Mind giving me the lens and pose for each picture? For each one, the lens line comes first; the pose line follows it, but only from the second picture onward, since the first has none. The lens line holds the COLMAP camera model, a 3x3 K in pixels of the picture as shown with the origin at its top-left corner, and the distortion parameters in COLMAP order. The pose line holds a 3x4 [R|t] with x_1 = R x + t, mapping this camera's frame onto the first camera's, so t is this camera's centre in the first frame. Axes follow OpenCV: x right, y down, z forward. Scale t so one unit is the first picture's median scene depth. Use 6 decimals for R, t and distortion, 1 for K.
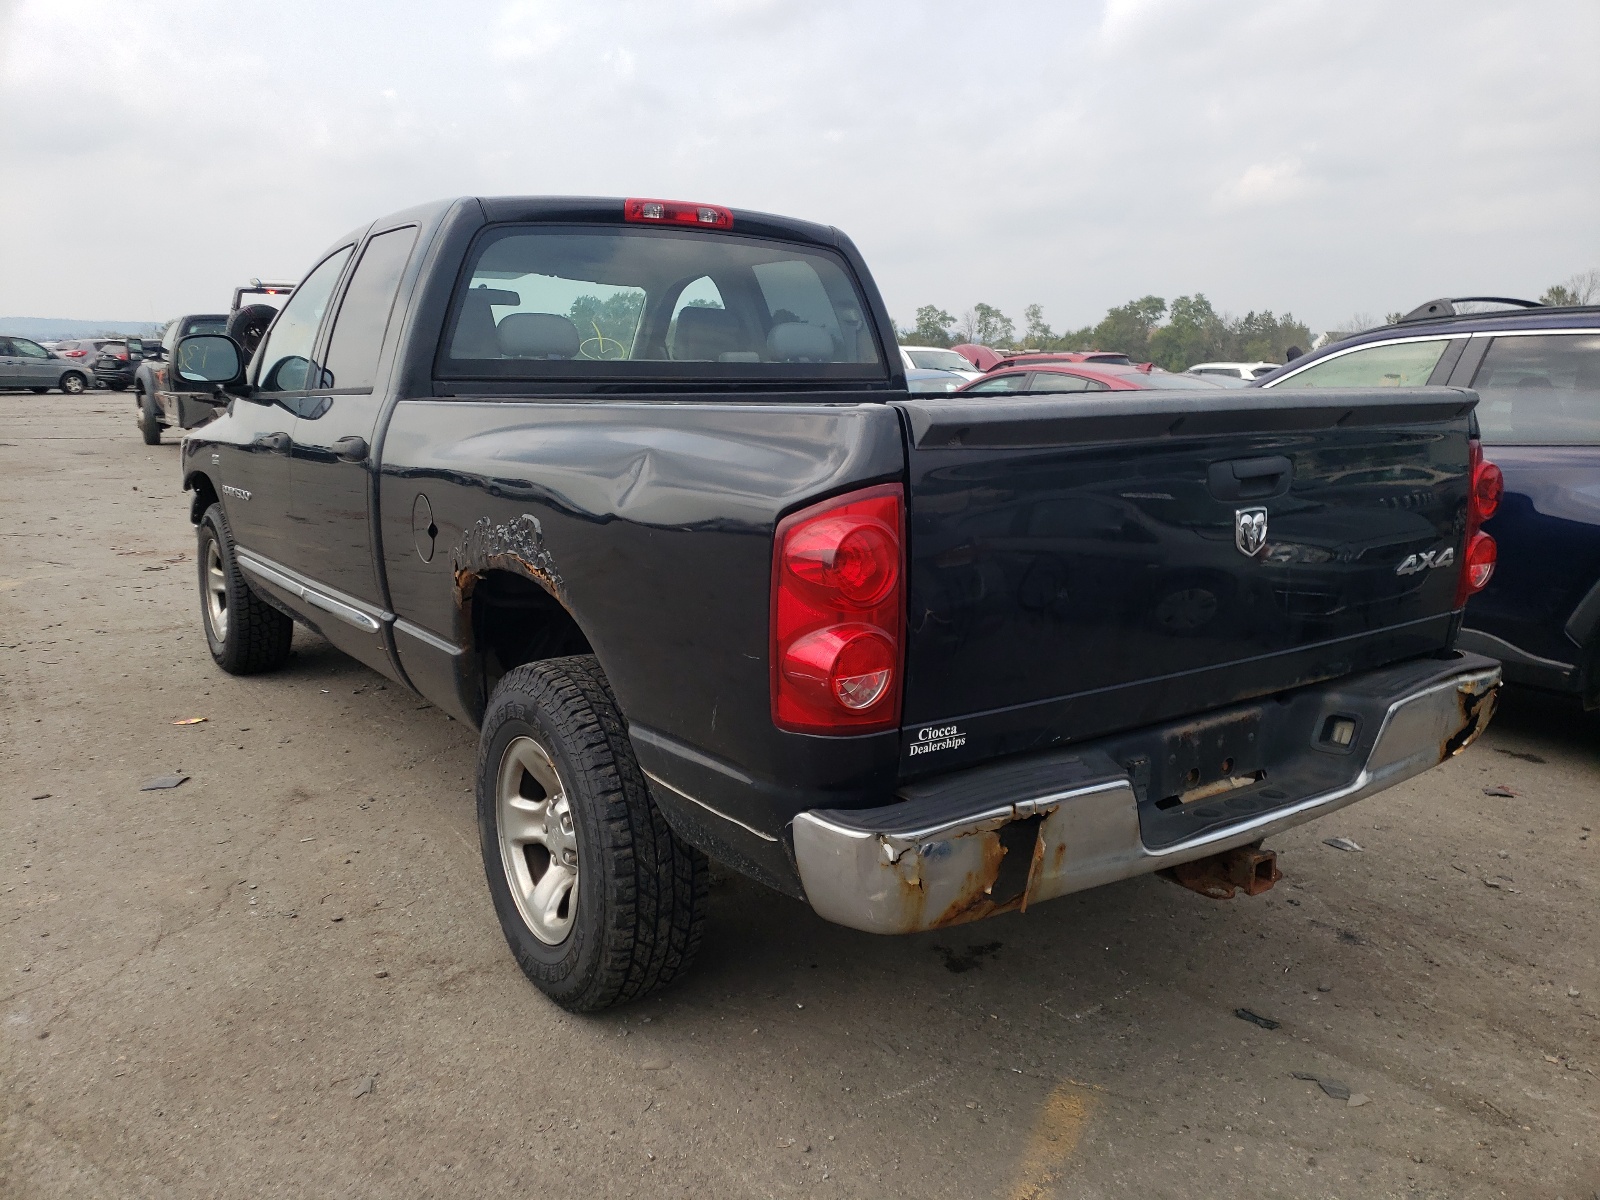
lens RADIAL K [[1231.2, 0, 805.3], [0, 1231.2, 604.7], [0, 0, 1]] dist [0.040813, -0.056349]
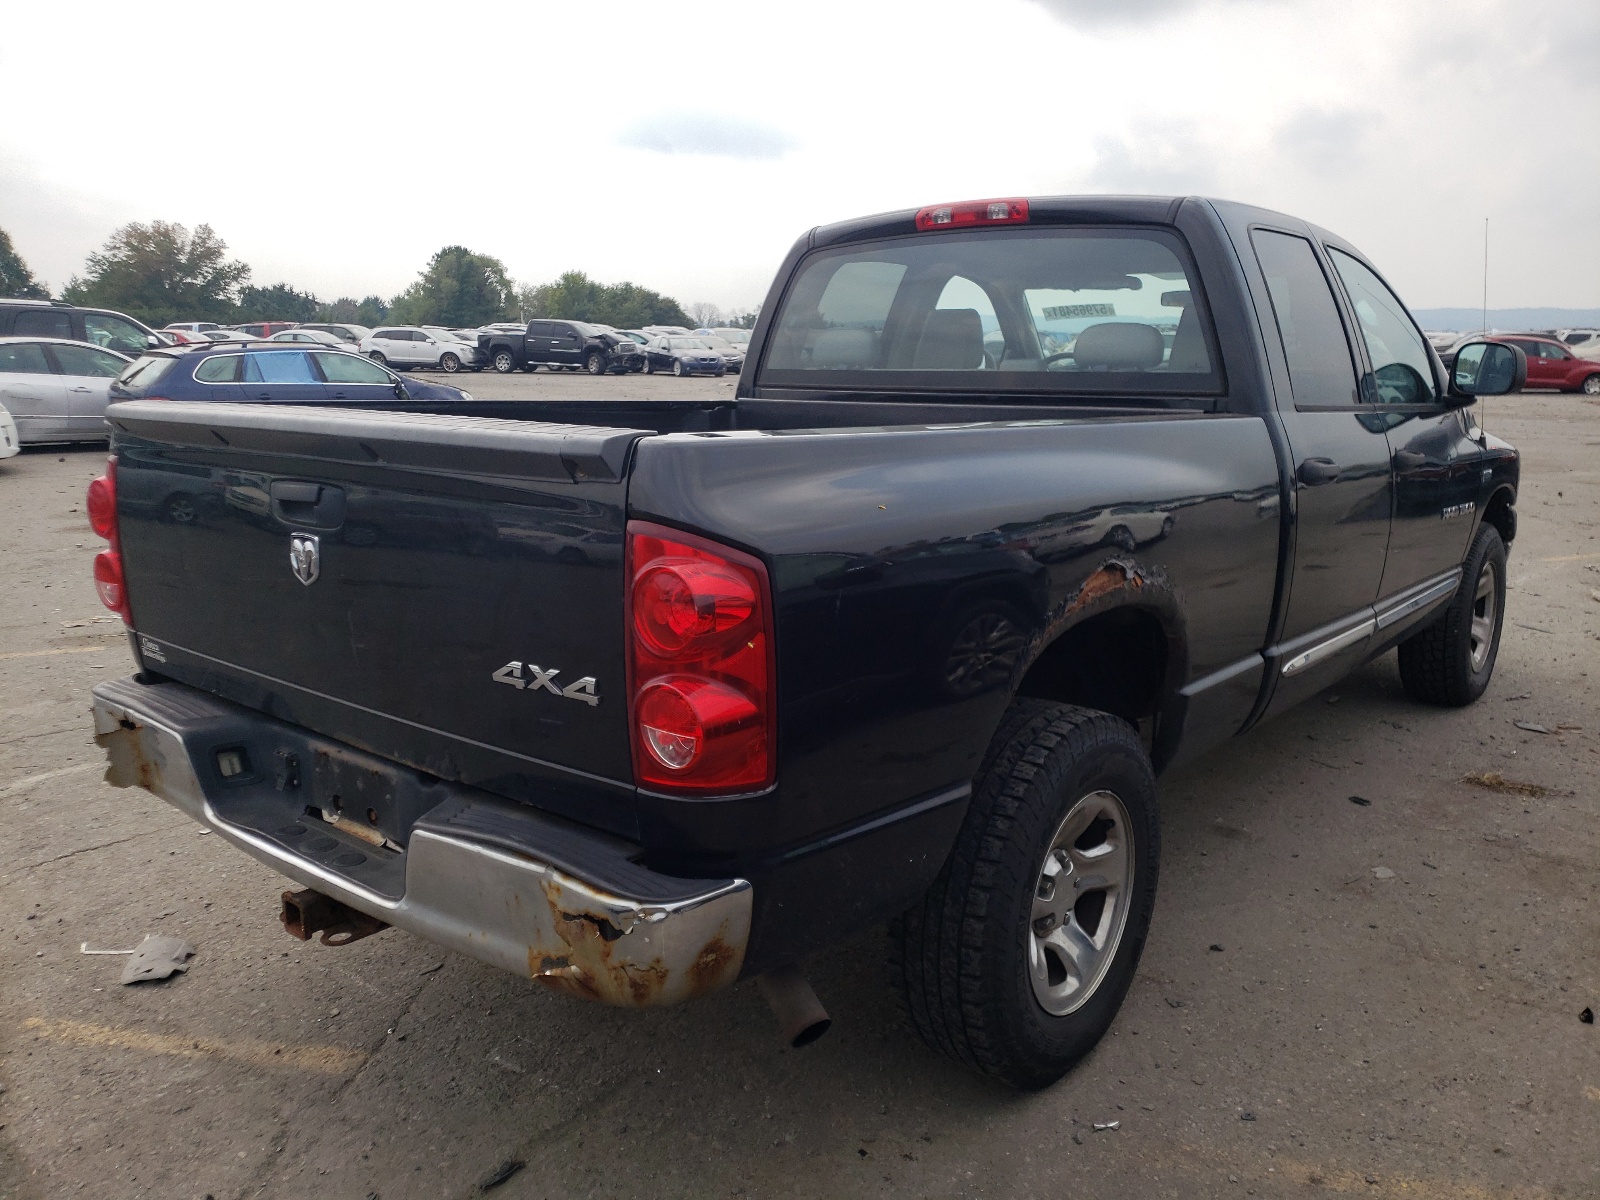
lens RADIAL K [[1231.2, 0, 805.3], [0, 1231.2, 604.7], [0, 0, 1]] dist [0.040813, -0.056349]
pose [[0.275060, 0.190348, -0.942396, 1.192433], [-0.188301, 0.971887, 0.141345, -0.201651], [0.942807, 0.138575, 0.303170, 0.939591]]
